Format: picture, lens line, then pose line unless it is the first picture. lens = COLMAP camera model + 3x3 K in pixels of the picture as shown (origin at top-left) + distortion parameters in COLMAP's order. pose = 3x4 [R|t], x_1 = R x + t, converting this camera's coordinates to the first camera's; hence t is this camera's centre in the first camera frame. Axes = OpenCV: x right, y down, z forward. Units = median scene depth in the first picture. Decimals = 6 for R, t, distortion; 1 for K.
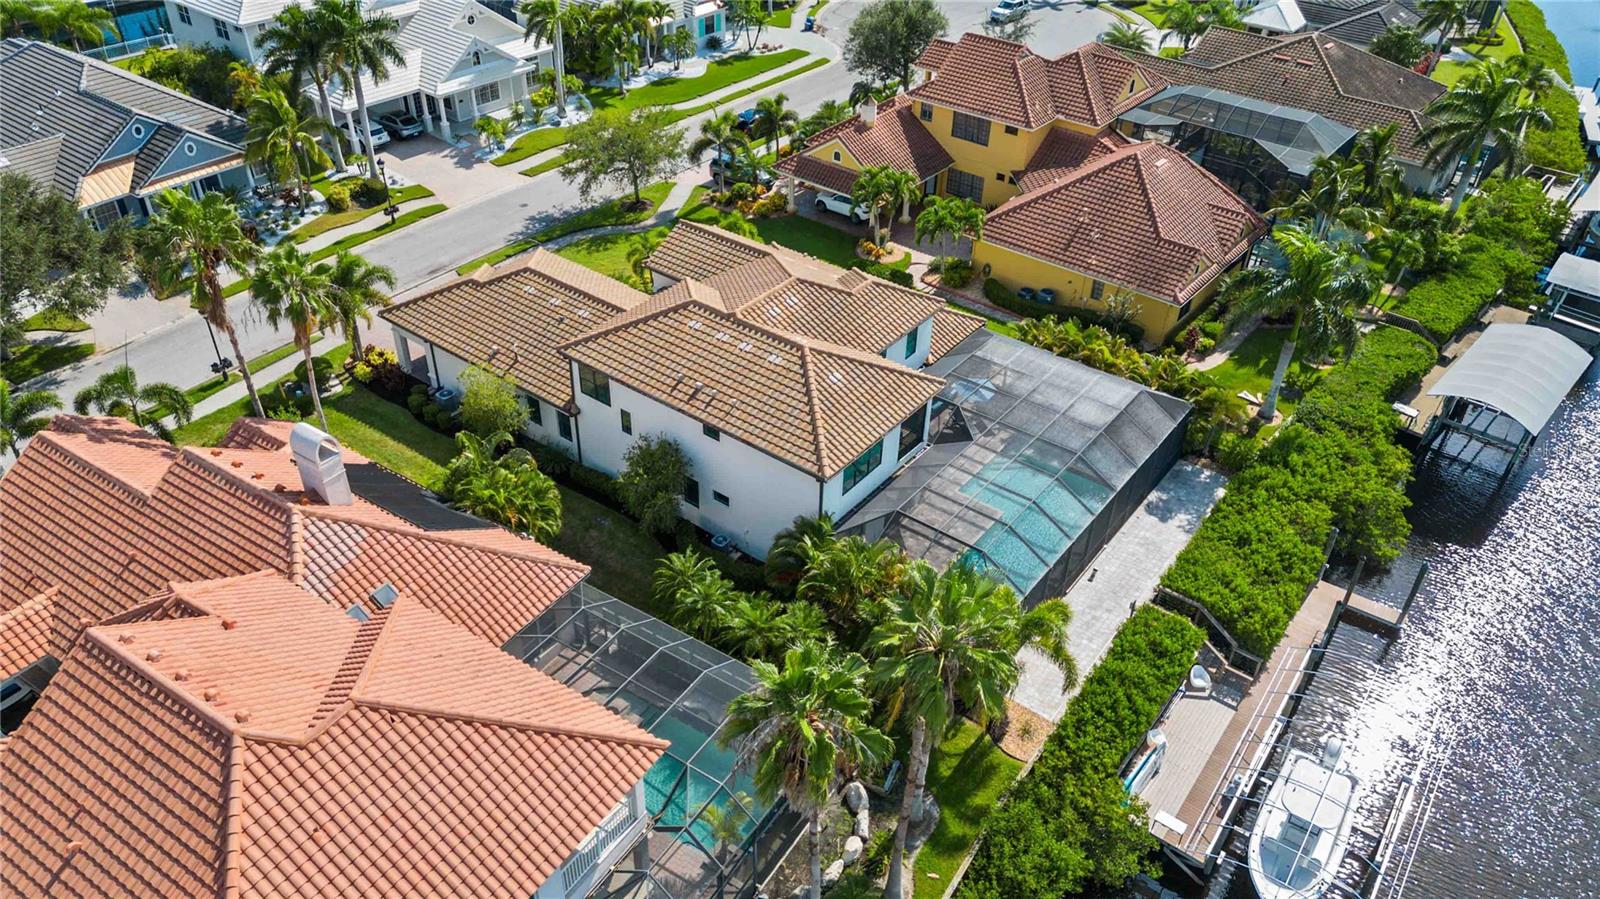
lens RADIAL K [[1097.3, 0, 800.0], [0, 1097.3, 449.5], [0, 0, 1]] dist [0.050039, -0.042437]
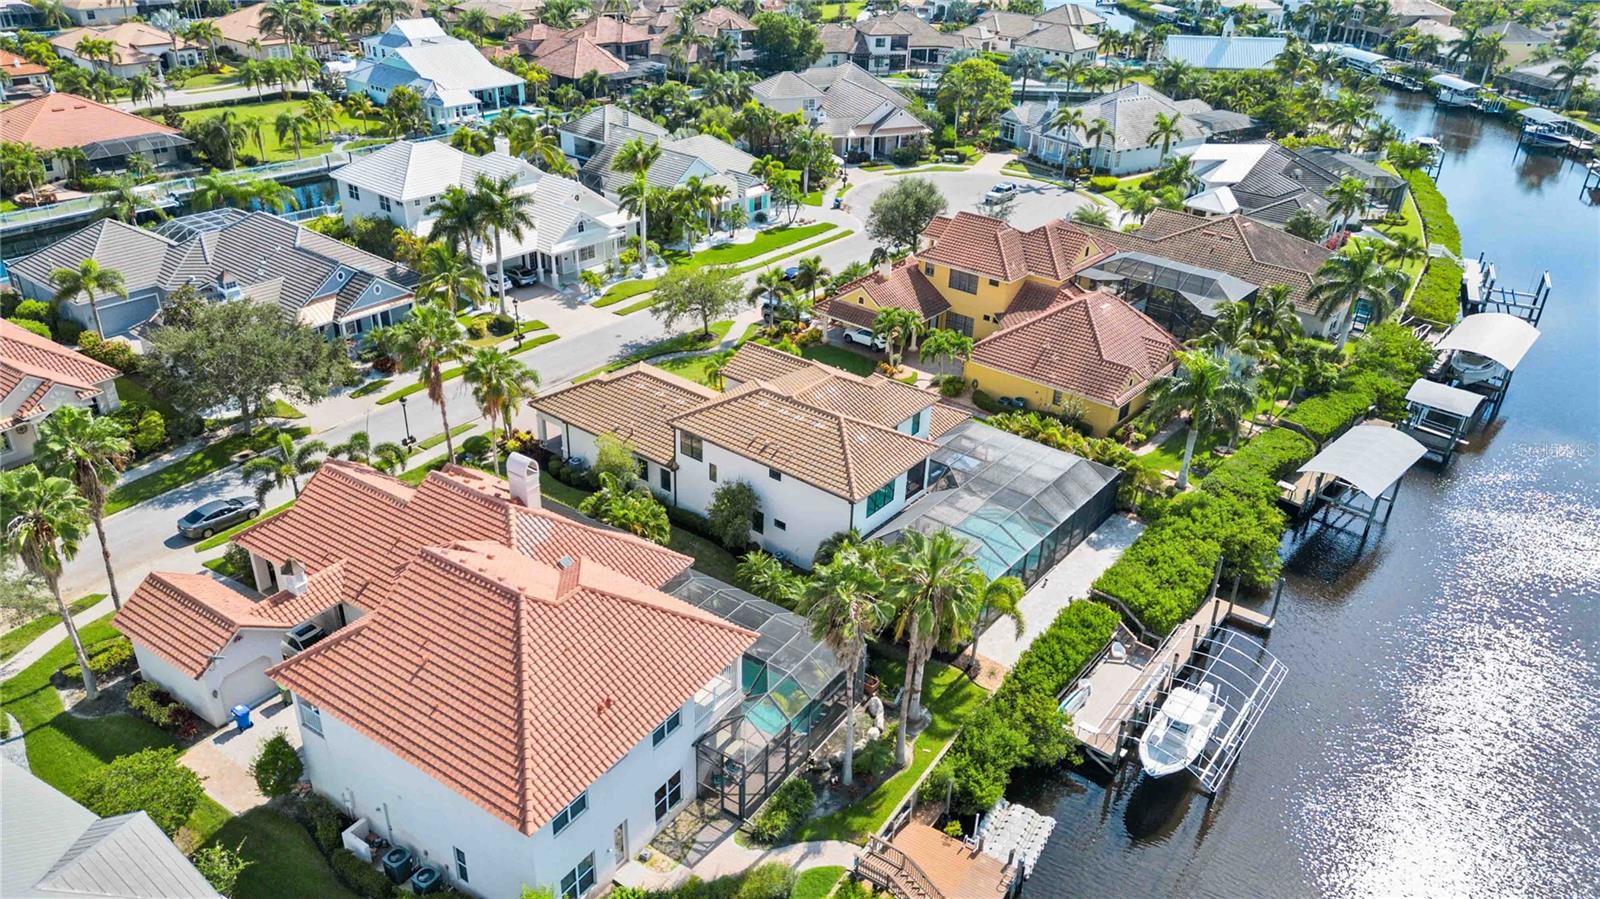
lens RADIAL K [[1079.7, 0, 800.0], [0, 1079.7, 449.5], [0, 0, 1]] dist [0.087288, -0.131721]
pose [[0.999781, 0.013535, -0.015956, -0.020664], [-0.015661, 0.989787, -0.141694, 0.119533], [0.013876, 0.141913, 0.989782, -0.323383]]
